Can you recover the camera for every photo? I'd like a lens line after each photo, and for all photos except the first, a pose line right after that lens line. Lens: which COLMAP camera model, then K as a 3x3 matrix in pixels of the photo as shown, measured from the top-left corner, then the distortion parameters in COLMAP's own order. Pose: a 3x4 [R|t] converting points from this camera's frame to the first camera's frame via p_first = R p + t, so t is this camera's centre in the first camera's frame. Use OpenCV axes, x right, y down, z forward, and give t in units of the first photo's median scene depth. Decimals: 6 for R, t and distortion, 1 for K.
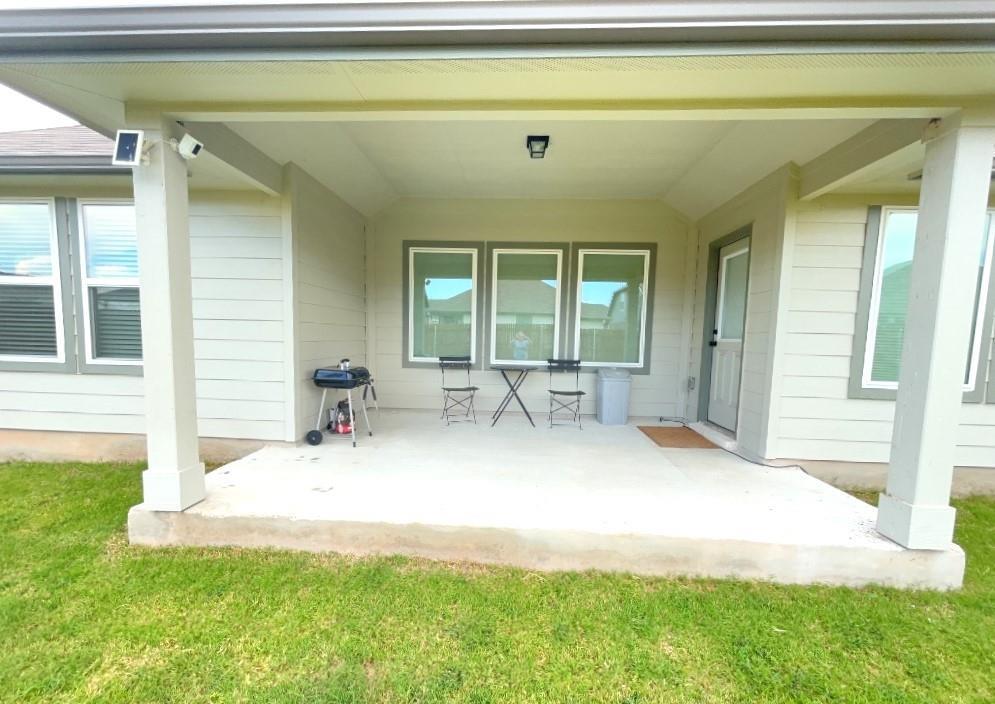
lens RADIAL K [[391.6, 0, 495.2], [0, 391.6, 371.0], [0, 0, 1]] dist [-0.000510, -0.000095]
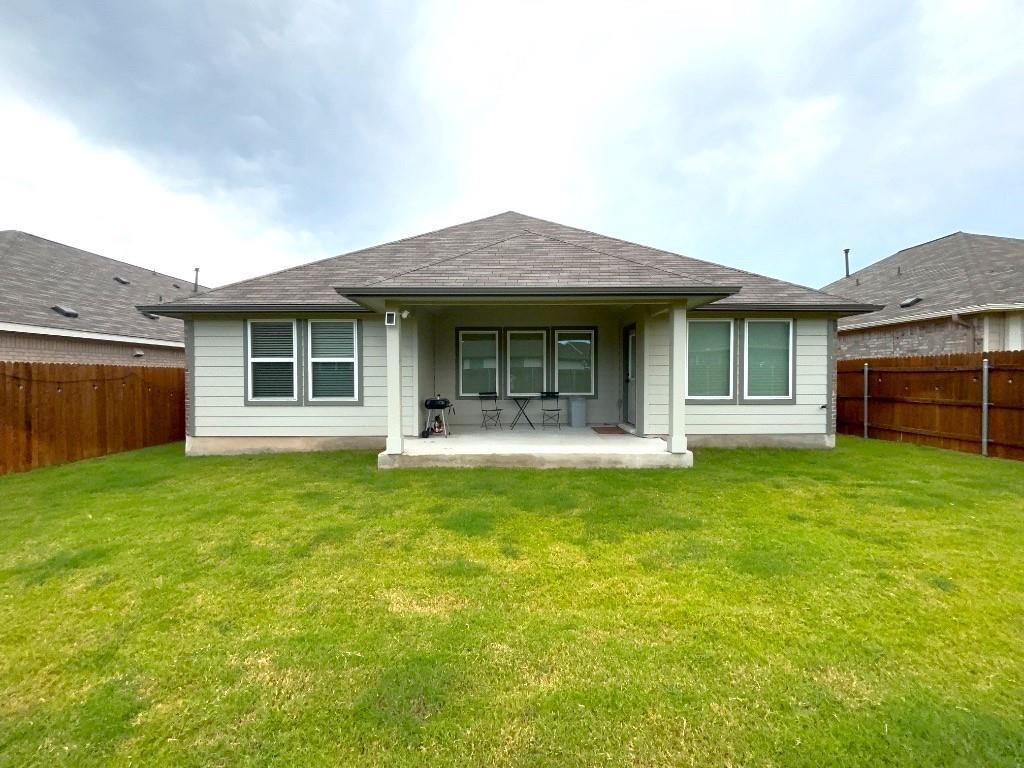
lens RADIAL K [[412.0, 0, 511.6], [0, 412.0, 382.1], [0, 0, 1]] dist [0.000761, 0.000147]
pose [[0.996908, -0.030029, 0.072615, -0.164948], [0.035439, 0.996599, -0.074399, 0.074666], [-0.070134, 0.076742, 0.994581, -1.082221]]
